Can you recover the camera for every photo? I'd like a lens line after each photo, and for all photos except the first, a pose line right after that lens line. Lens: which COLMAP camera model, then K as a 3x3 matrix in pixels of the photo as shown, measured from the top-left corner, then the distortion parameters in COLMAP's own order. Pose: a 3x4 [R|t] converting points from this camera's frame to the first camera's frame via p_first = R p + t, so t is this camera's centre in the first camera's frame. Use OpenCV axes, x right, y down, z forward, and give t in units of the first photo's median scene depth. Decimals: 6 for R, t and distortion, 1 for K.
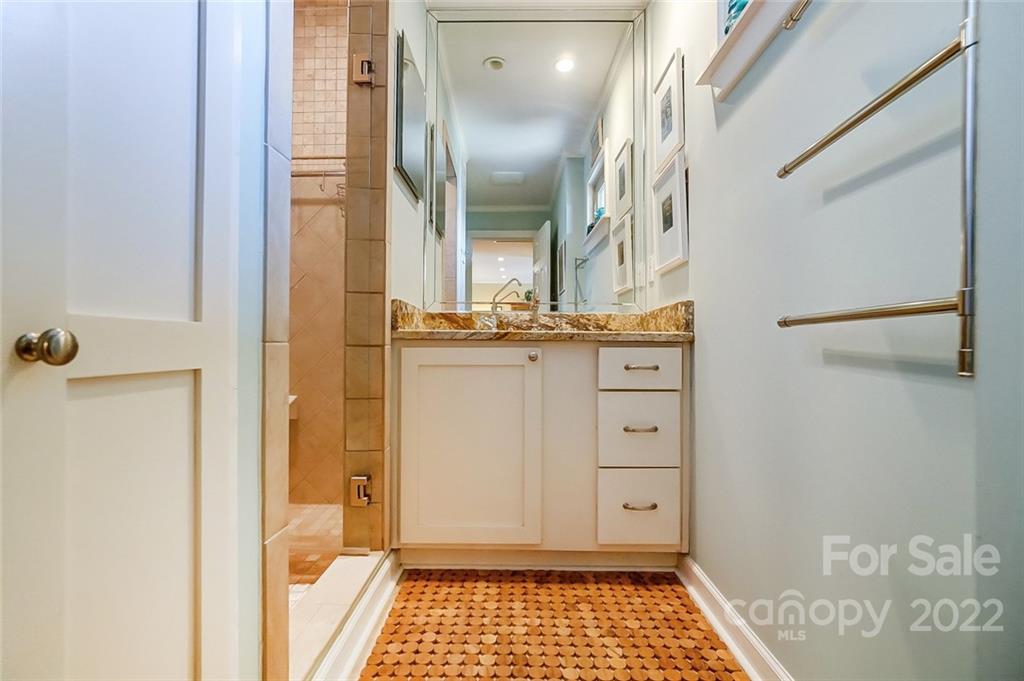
lens RADIAL K [[455.9, 0, 506.5], [0, 455.9, 344.0], [0, 0, 1]] dist [-0.002759, 0.000429]
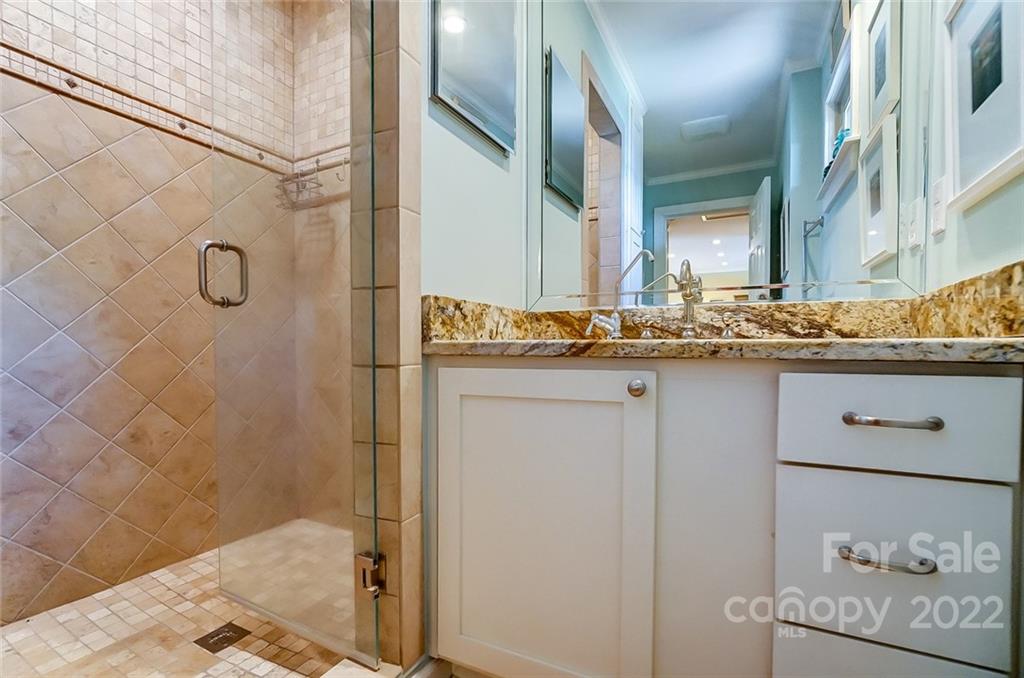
lens RADIAL K [[456.8, 0, 511.5], [0, 456.8, 360.6], [0, 0, 1]] dist [0.000754, 0.000747]
pose [[0.891585, 0.008137, -0.452781, 0.136484], [0.009022, 0.999321, 0.035723, -0.020215], [0.452764, -0.035935, 0.890906, 0.360049]]
